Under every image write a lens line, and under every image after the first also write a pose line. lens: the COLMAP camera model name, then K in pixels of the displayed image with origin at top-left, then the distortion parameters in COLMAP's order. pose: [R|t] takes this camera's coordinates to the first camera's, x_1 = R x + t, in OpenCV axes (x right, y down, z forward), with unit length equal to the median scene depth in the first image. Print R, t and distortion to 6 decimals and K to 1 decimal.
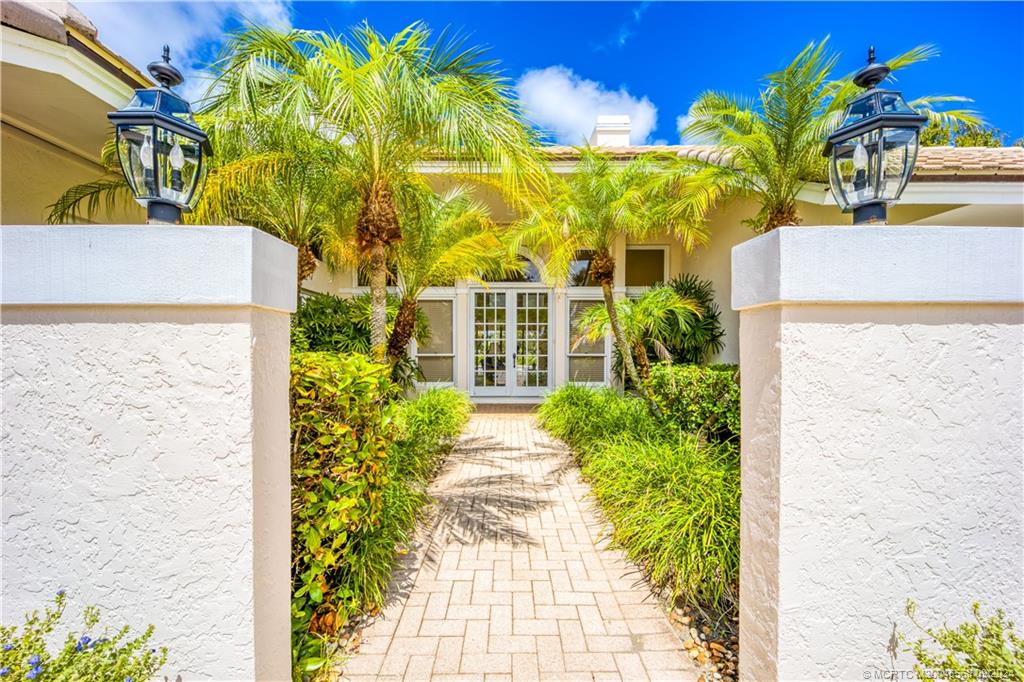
lens RADIAL K [[429.1, 0, 504.9], [0, 429.1, 344.3], [0, 0, 1]] dist [-0.000206, -0.000556]
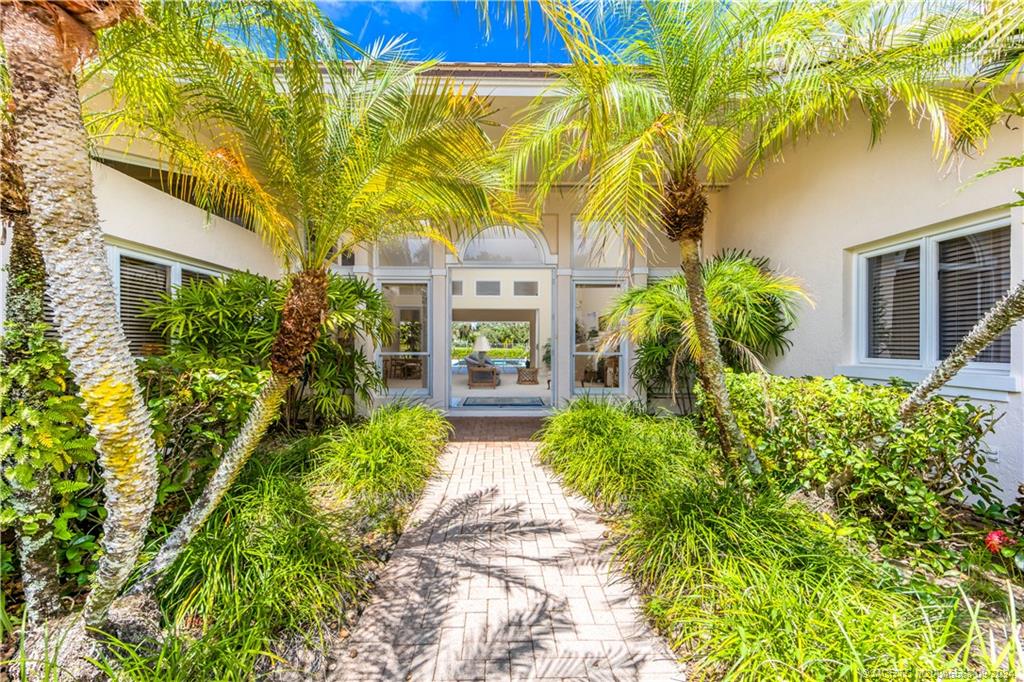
lens RADIAL K [[429.1, 0, 504.9], [0, 429.1, 344.3], [0, 0, 1]] dist [-0.000206, -0.000556]
pose [[0.999628, 0.000743, 0.027265, -0.001159], [-0.001392, 0.999716, 0.023792, -0.011541], [-0.027240, -0.023822, 0.999345, 0.227301]]
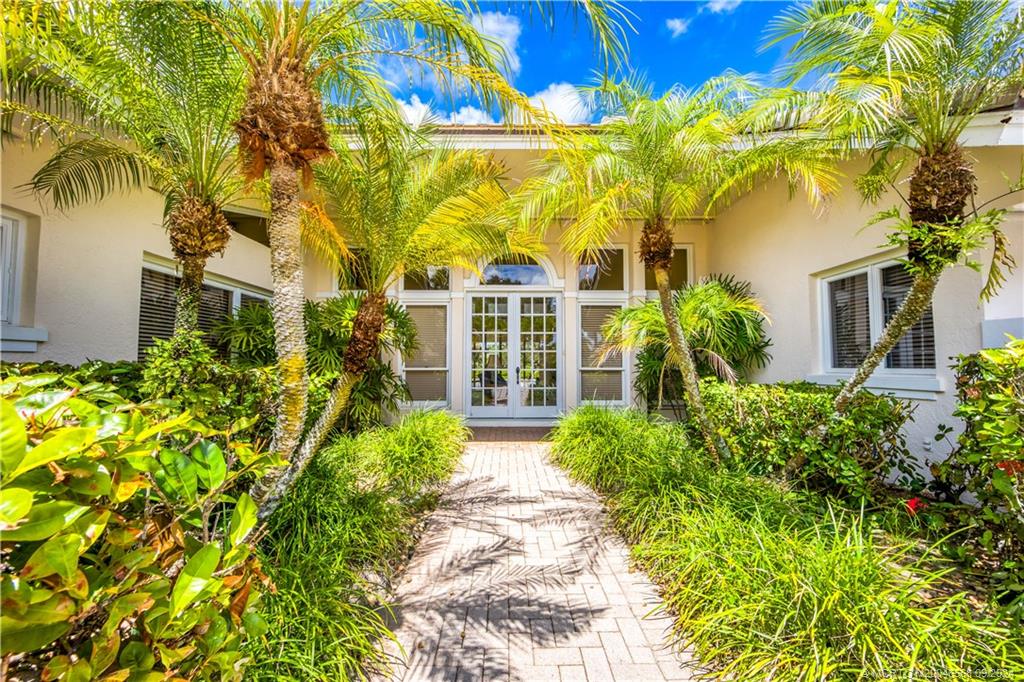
lens RADIAL K [[424.2, 0, 505.8], [0, 424.2, 343.7], [0, 0, 1]] dist [-0.016828, -0.000016]
pose [[0.999971, 0.000670, 0.007586, -0.008890], [-0.000432, 0.999509, -0.031318, 0.000648], [-0.007603, 0.031314, 0.999481, 0.154312]]
